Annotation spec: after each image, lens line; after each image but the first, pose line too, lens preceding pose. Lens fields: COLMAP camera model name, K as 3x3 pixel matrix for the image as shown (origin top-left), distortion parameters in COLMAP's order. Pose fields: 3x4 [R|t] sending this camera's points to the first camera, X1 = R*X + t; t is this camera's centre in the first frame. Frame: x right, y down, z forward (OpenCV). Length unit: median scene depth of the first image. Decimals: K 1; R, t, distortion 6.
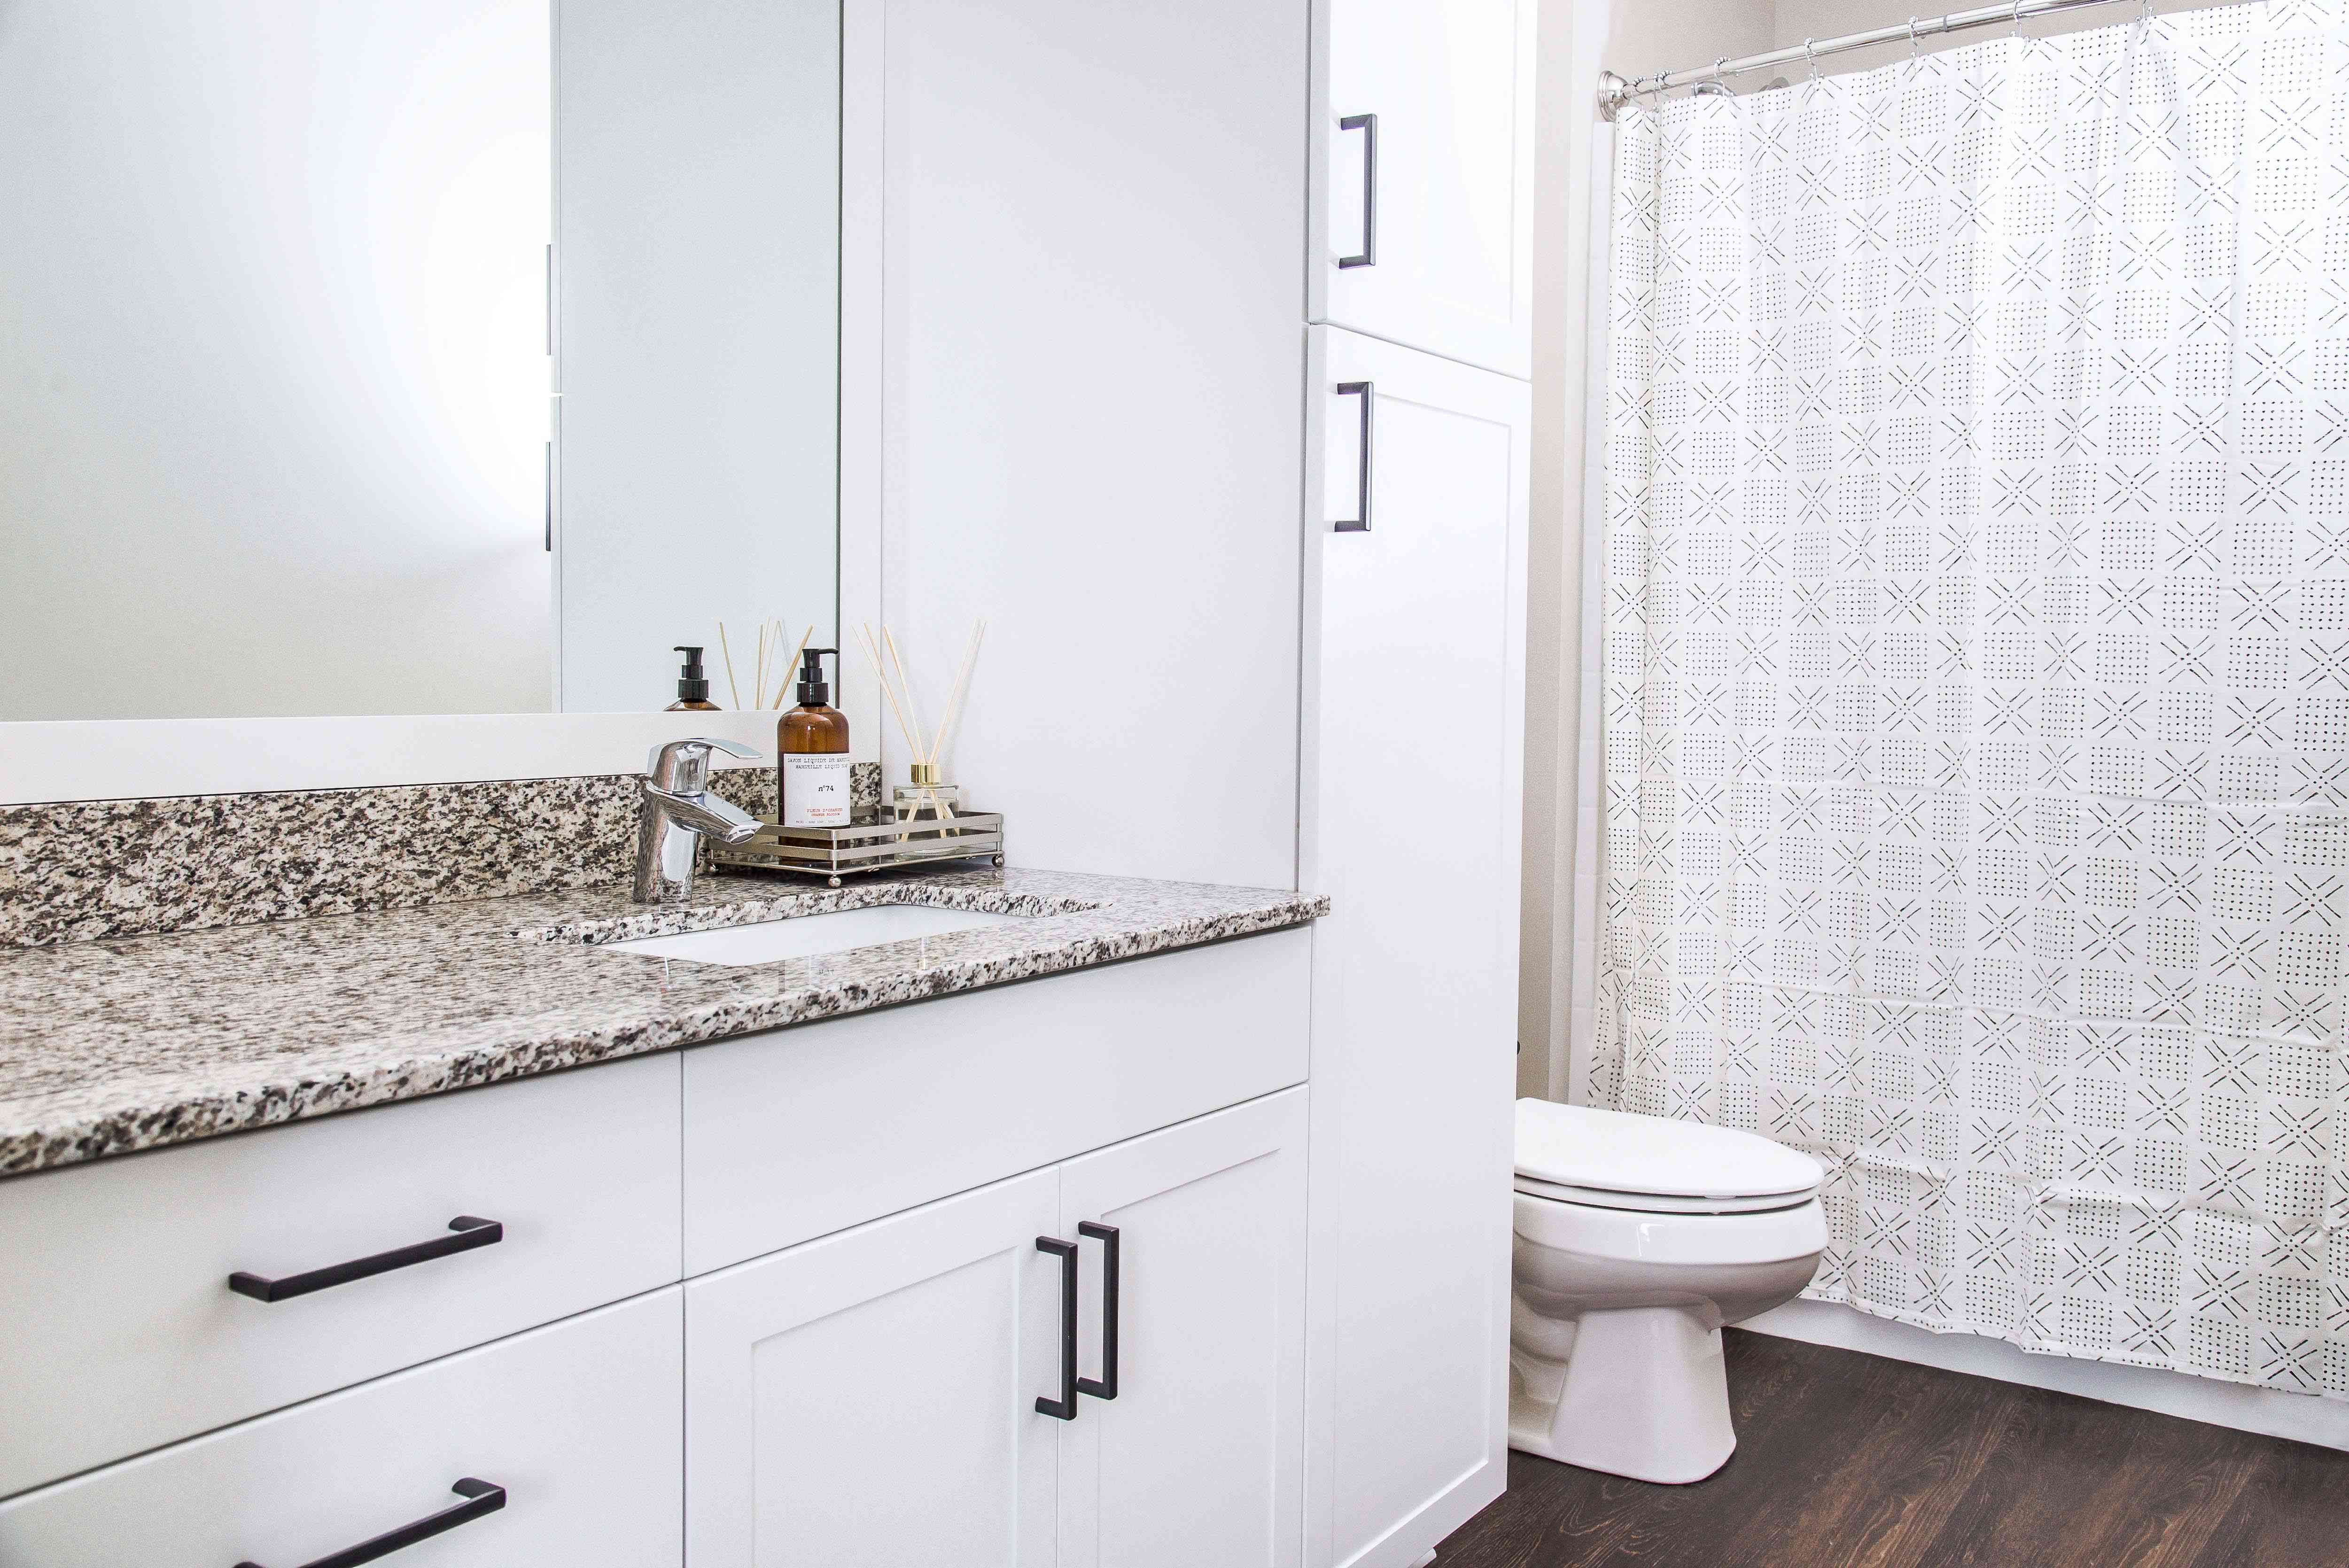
lens RADIAL K [[1997.9, 0, 1212.6], [0, 1997.9, 793.4], [0, 0, 1]] dist [-0.038776, 0.143119]
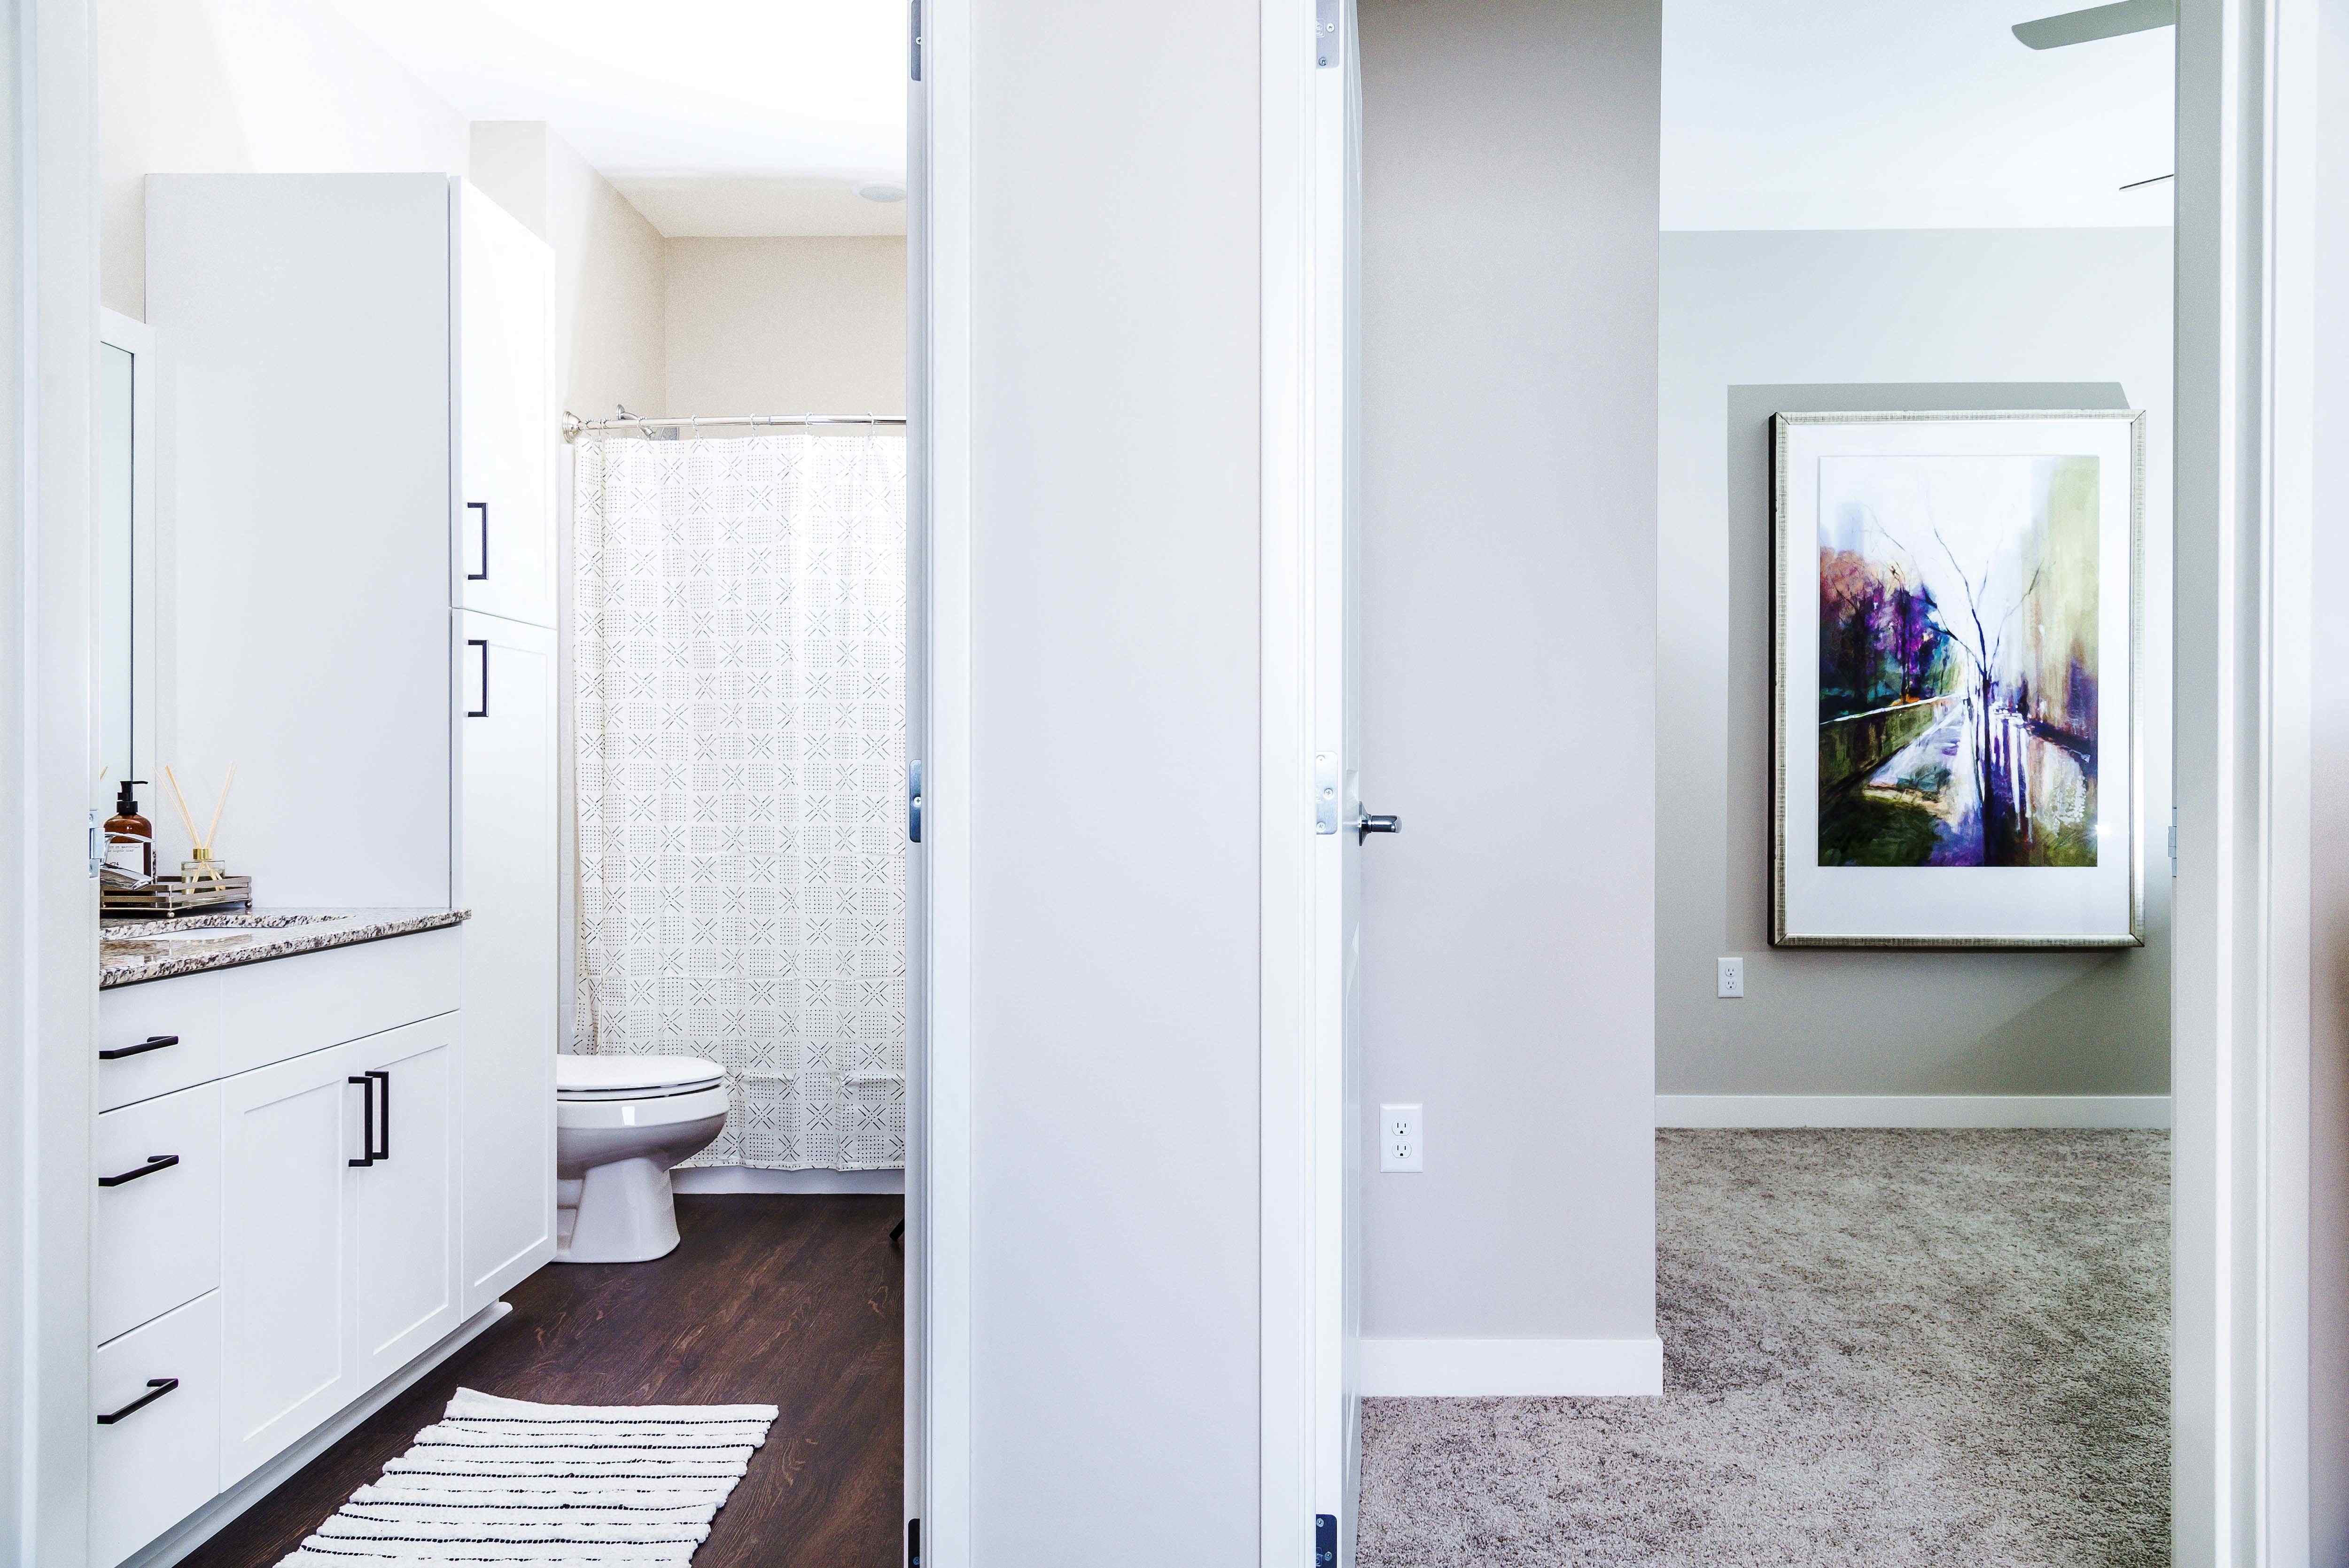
lens RADIAL K [[1997.9, 0, 1212.6], [0, 1997.9, 793.4], [0, 0, 1]] dist [-0.038776, 0.143119]
pose [[0.847697, -0.013310, 0.530313, -0.242644], [0.043379, 0.998076, -0.044290, 0.039192], [-0.528704, 0.060549, 0.846644, -0.684355]]
